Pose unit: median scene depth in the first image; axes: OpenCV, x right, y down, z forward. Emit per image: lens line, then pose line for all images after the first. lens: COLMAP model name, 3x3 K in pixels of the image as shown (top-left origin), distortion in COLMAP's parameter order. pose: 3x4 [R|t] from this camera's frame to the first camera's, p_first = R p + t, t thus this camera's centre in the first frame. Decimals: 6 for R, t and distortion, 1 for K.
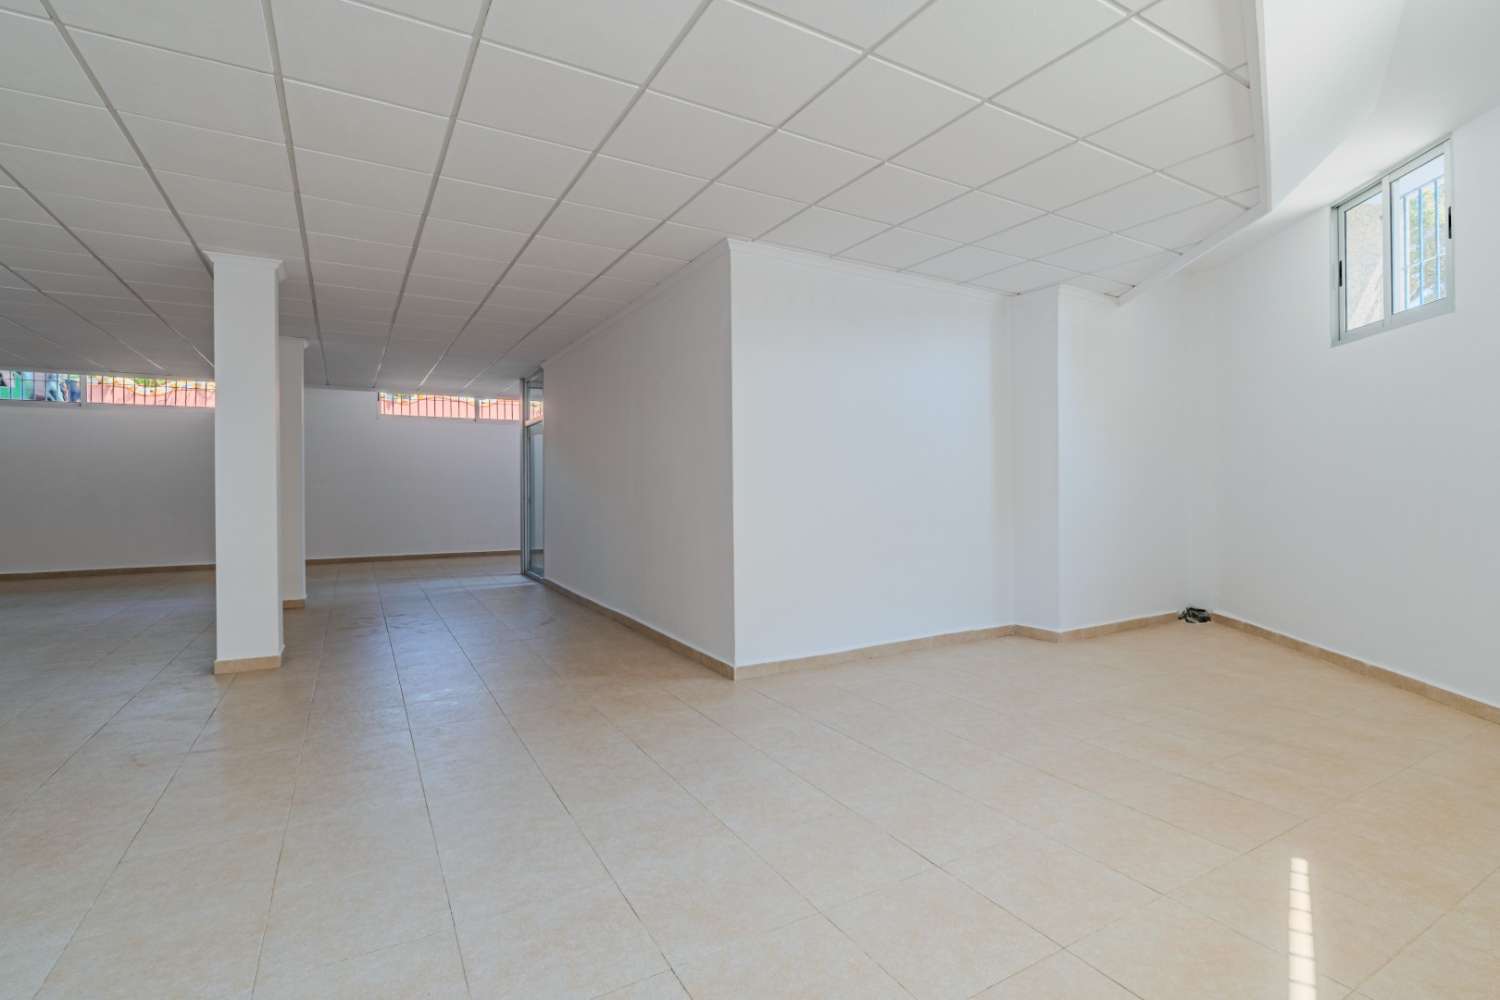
lens RADIAL K [[686.8, 0, 734.1], [0, 686.8, 497.3], [0, 0, 1]] dist [0.002680, -0.001076]
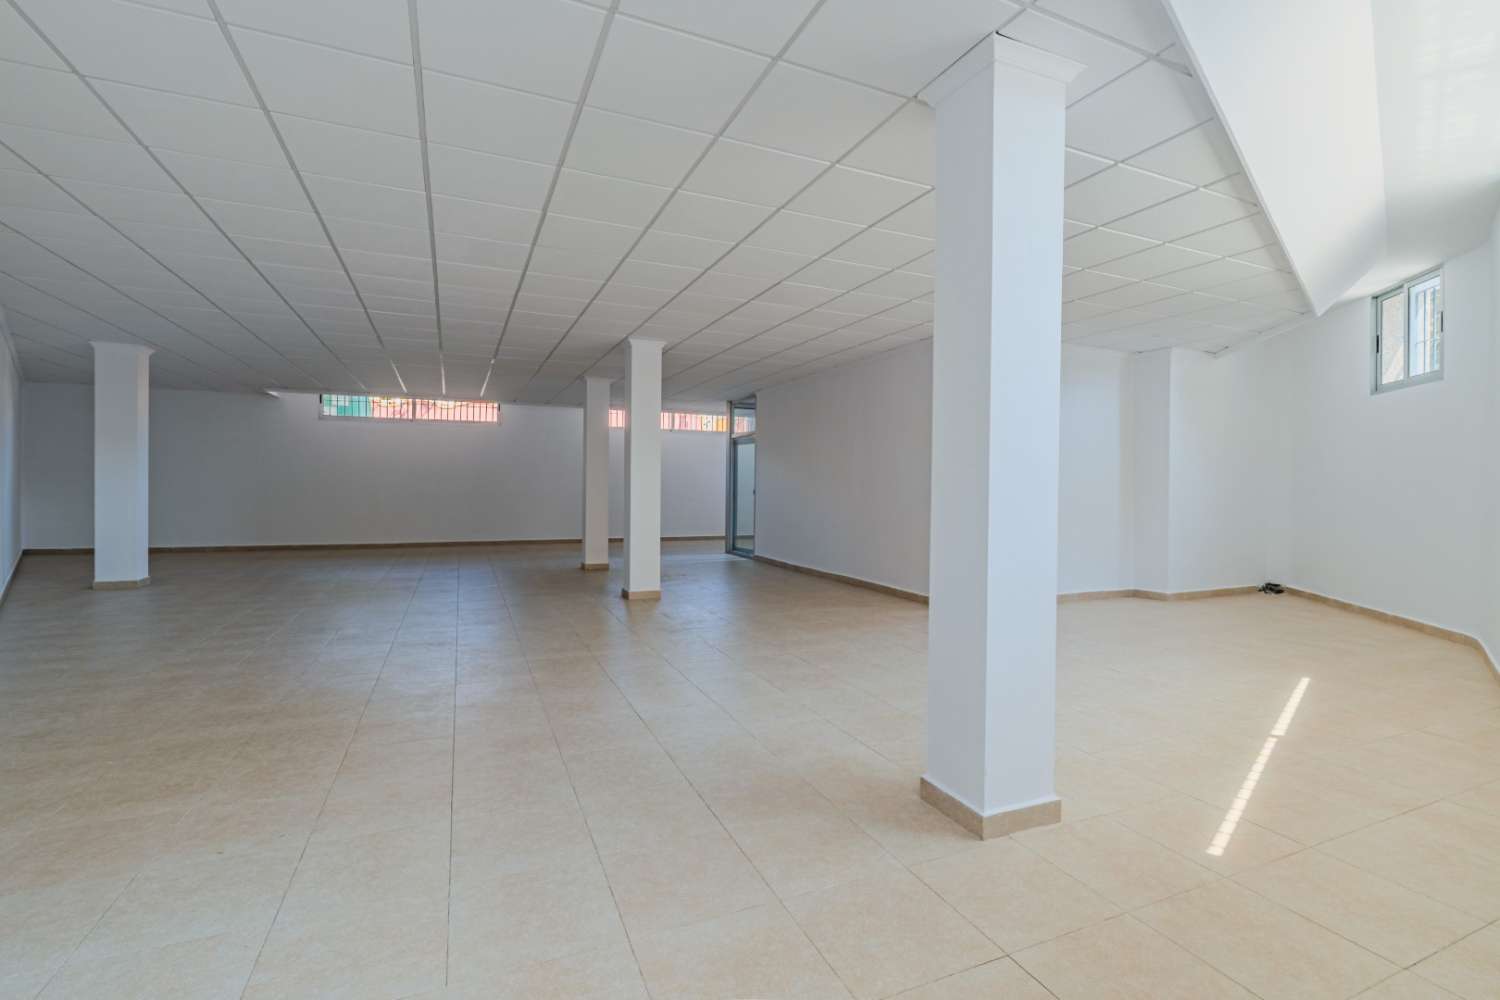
lens RADIAL K [[686.8, 0, 761.7], [0, 686.8, 496.6], [0, 0, 1]] dist [0.002680, -0.001076]
pose [[0.997423, 0.014784, -0.070212, -0.253490], [-0.014798, 0.999890, 0.000316, 0.009140], [0.070209, 0.000724, 0.997532, -0.449691]]
